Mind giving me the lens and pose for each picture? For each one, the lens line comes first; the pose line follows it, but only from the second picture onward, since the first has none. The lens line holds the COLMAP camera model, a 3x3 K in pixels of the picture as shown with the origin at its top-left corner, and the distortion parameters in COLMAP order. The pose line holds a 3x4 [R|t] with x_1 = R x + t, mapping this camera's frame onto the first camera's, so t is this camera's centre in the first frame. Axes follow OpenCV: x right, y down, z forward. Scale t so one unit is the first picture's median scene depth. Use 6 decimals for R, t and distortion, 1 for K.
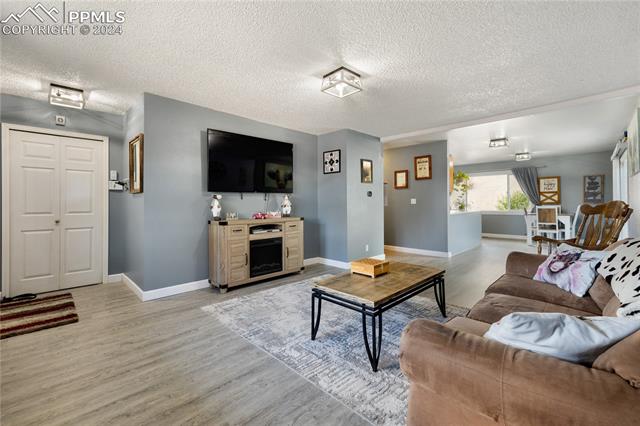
lens RADIAL K [[270.9, 0, 316.3], [0, 270.9, 203.0], [0, 0, 1]] dist [0.000194, -0.000629]
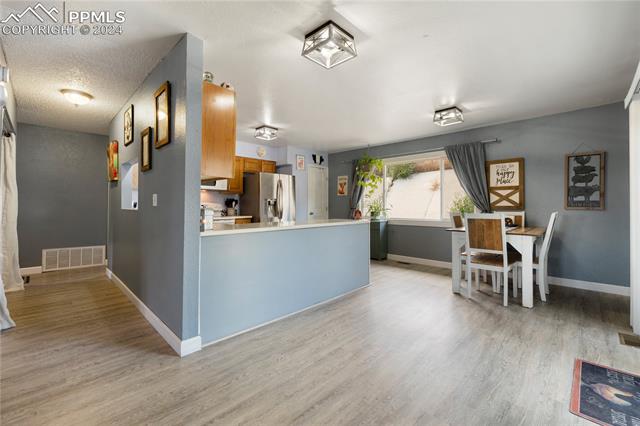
lens RADIAL K [[270.9, 0, 314.7], [0, 270.9, 202.0], [0, 0, 1]] dist [0.000194, -0.000629]
pose [[0.999902, 0.013477, -0.003857, 0.620377], [-0.013497, 0.999895, -0.005232, -0.003183], [0.003786, 0.005283, 0.999979, 0.585875]]
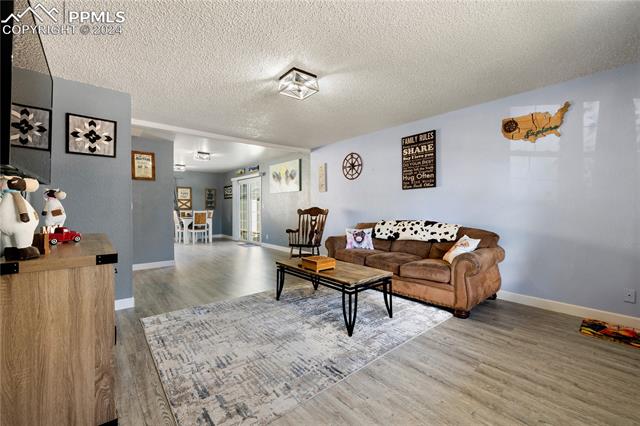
lens RADIAL K [[270.9, 0, 320.8], [0, 270.9, 207.0], [0, 0, 1]] dist [0.000194, -0.000629]
pose [[0.076684, 0.009418, 0.997011, -0.398545], [-0.002169, 0.999955, -0.009279, 0.004100], [-0.997053, -0.001451, 0.076701, 0.381589]]
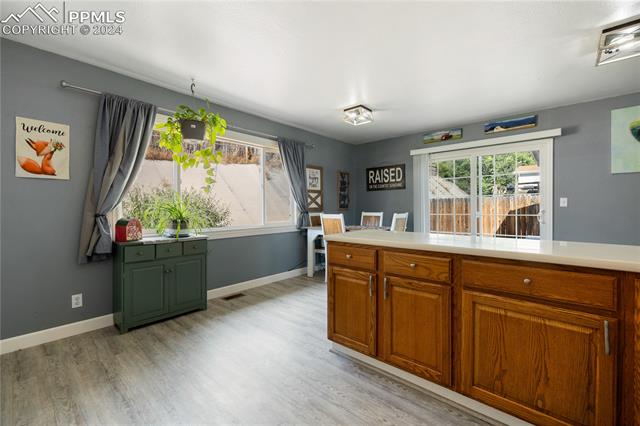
lens RADIAL K [[270.9, 0, 317.2], [0, 270.9, 209.0], [0, 0, 1]] dist [0.000194, -0.000629]
pose [[-0.068069, 0.007370, 0.997653, 0.329769], [-0.001502, 0.999971, -0.007489, 0.006926], [-0.997679, -0.002008, -0.068056, 1.339696]]
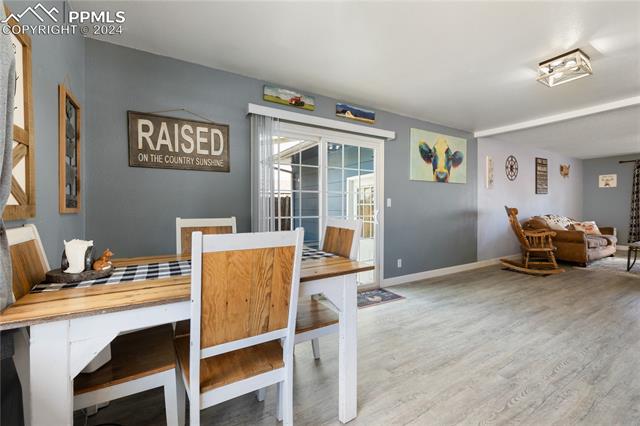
lens RADIAL K [[270.9, 0, 321.5], [0, 270.9, 209.3], [0, 0, 1]] dist [0.000194, -0.000629]
pose [[-0.971646, 0.008283, 0.236294, 0.891194], [0.008716, 0.999962, 0.000790, 0.000715], [-0.236278, 0.002828, -0.971681, 1.411860]]
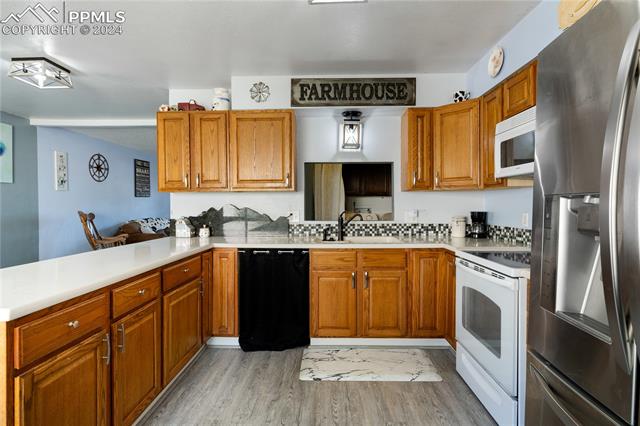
lens RADIAL K [[321.9, 0, 318.4], [0, 321.9, 209.1], [0, 0, 1]] dist [-0.004293, 0.001057]
pose [[-0.723365, 0.019821, -0.690182, 0.670523], [0.012912, 0.999801, 0.015180, -0.013876], [0.690345, 0.002069, -0.723477, 1.534477]]
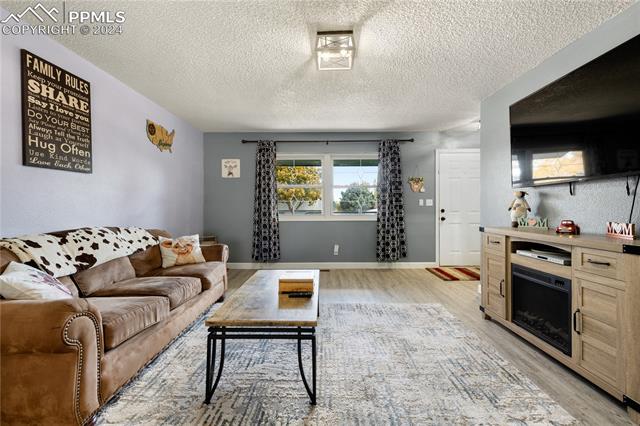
lens RADIAL K [[270.9, 0, 316.2], [0, 270.9, 208.5], [0, 0, 1]] dist [0.000194, -0.000629]
pose [[-0.719641, 0.010702, -0.694264, 0.314467], [0.008609, 0.999942, 0.006490, 0.003357], [0.694293, -0.001306, -0.719691, 0.695236]]
